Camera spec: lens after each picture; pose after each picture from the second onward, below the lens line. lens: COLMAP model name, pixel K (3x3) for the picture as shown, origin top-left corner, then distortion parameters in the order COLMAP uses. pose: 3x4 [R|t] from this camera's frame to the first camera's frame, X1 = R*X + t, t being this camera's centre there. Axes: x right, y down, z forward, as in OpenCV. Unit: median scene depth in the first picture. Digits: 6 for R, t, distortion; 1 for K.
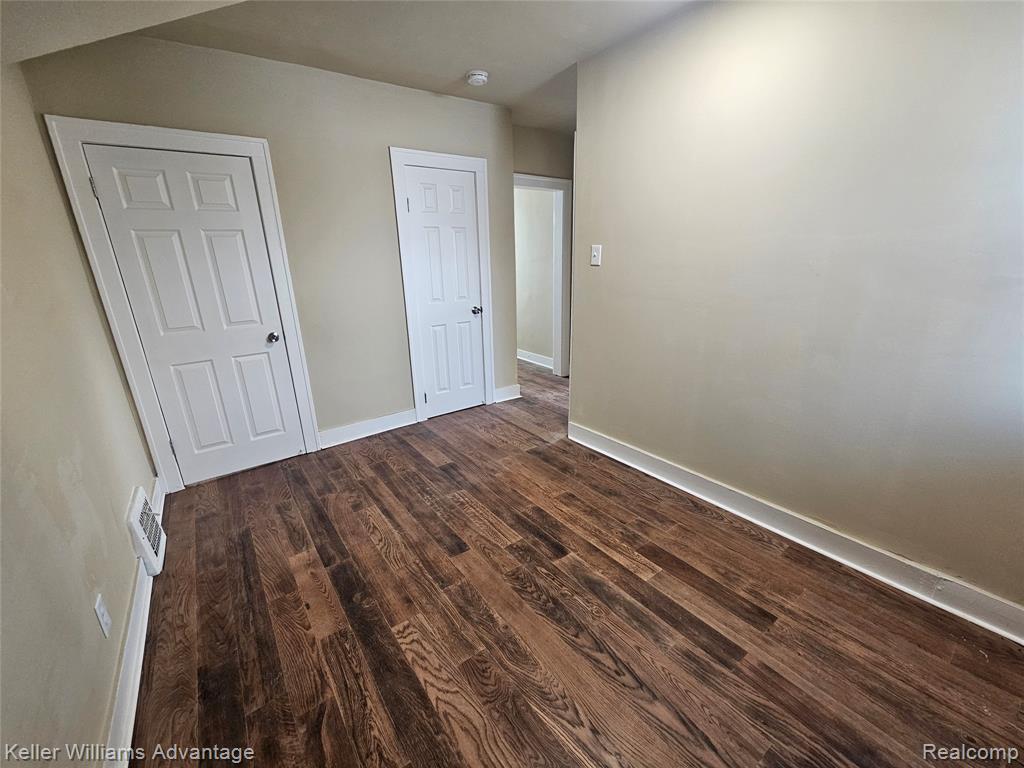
lens RADIAL K [[419.0, 0, 507.8], [0, 419.0, 386.9], [0, 0, 1]] dist [-0.003202, -0.000022]
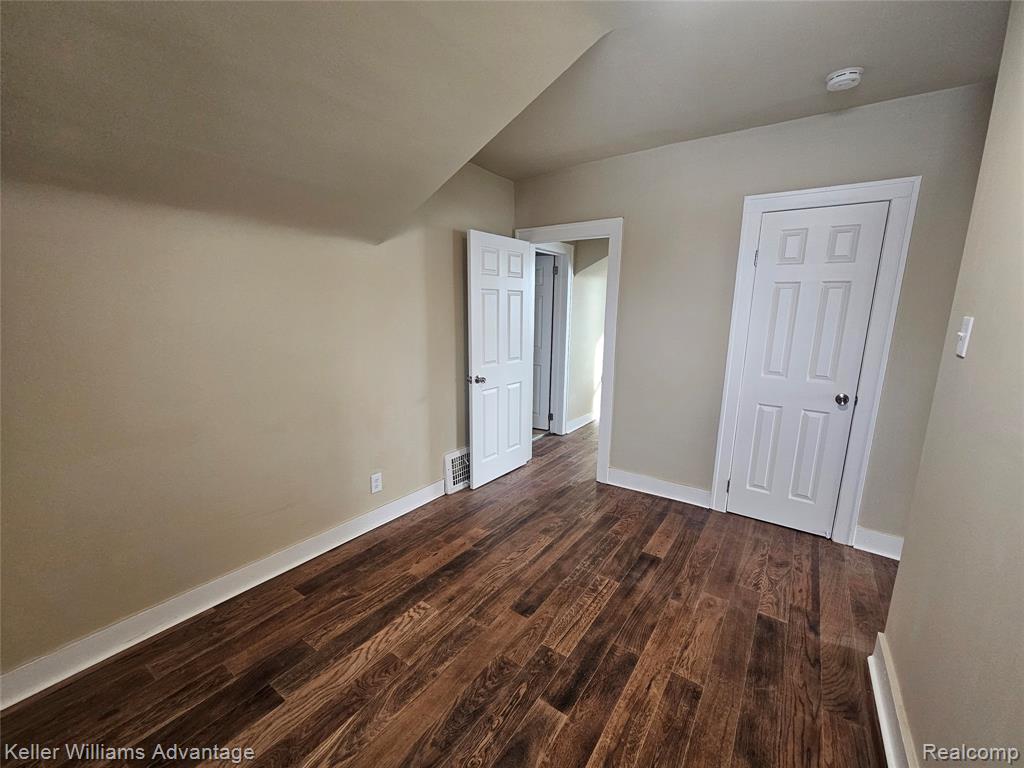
lens RADIAL K [[419.0, 0, 508.0], [0, 419.0, 385.9], [0, 0, 1]] dist [-0.003202, -0.000022]
pose [[0.325694, 0.205375, -0.922900, 0.588404], [-0.306507, 0.946342, 0.102424, -0.172255], [0.894414, 0.249517, 0.371167, 0.423389]]
